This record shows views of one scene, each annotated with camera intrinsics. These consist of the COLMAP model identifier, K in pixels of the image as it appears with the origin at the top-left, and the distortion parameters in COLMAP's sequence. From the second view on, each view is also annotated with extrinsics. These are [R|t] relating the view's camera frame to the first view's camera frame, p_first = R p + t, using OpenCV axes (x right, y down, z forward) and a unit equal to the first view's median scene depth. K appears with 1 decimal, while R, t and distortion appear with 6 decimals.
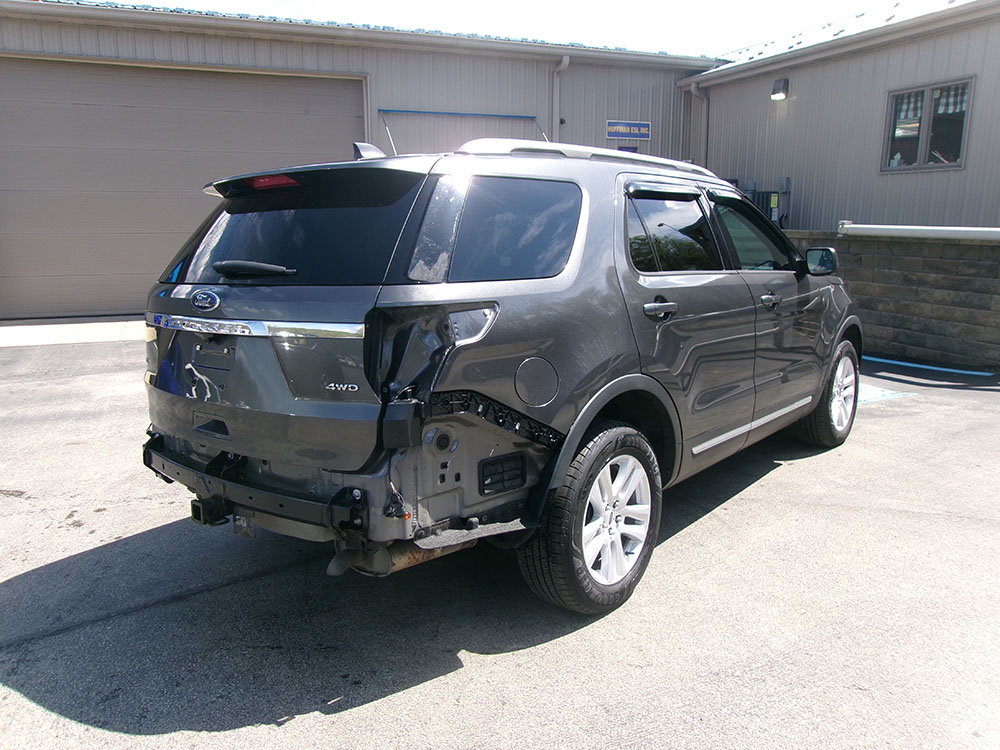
lens RADIAL K [[757.5, 0, 500.0], [0, 757.5, 375.0], [0, 0, 1]] dist [-0.056025, 0.068566]
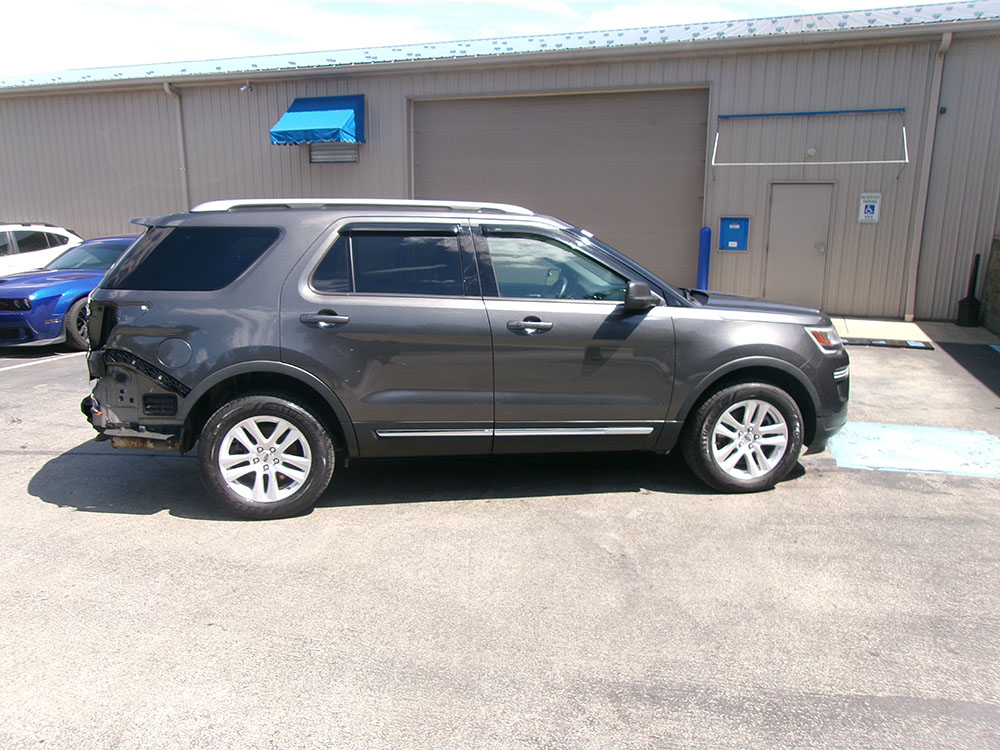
lens RADIAL K [[757.5, 0, 500.0], [0, 757.5, 375.0], [0, 0, 1]] dist [-0.056025, 0.068566]
pose [[0.755719, 0.141775, -0.639366, 0.507700], [-0.133200, 0.989154, 0.061899, -0.043556], [0.641207, 0.038385, 0.766407, 0.060869]]
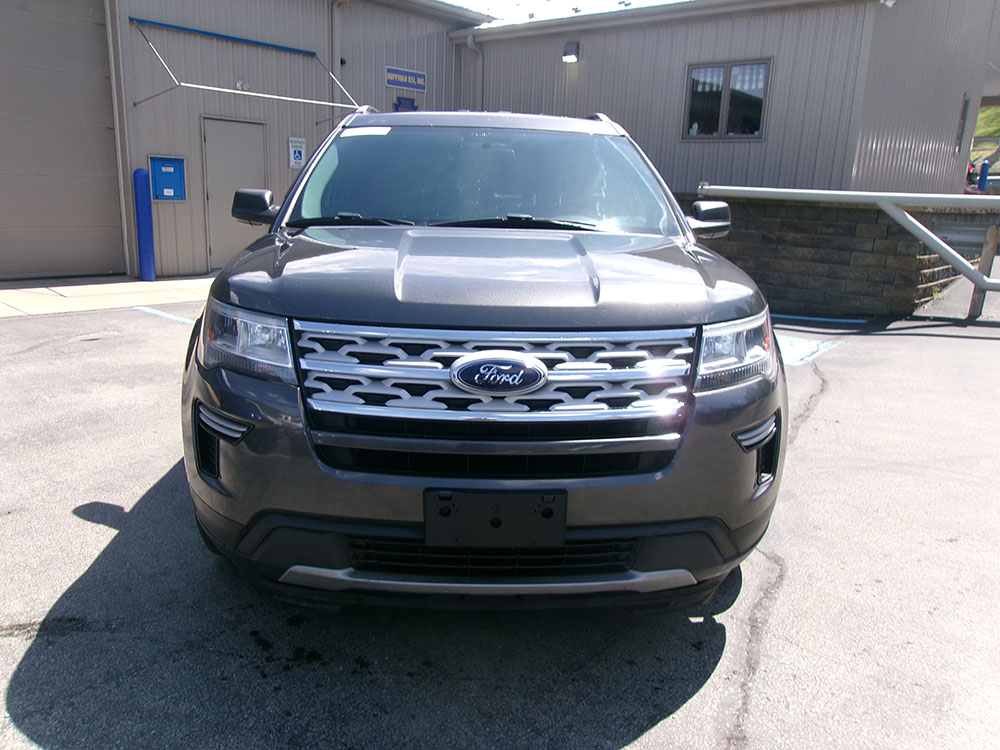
lens RADIAL K [[757.5, 0, 500.0], [0, 757.5, 375.0], [0, 0, 1]] dist [-0.056025, 0.068566]
pose [[0.883696, -0.078870, 0.461368, -0.333125], [0.059436, 0.996630, 0.056529, -0.015362], [-0.464272, -0.022532, 0.885406, 0.218041]]
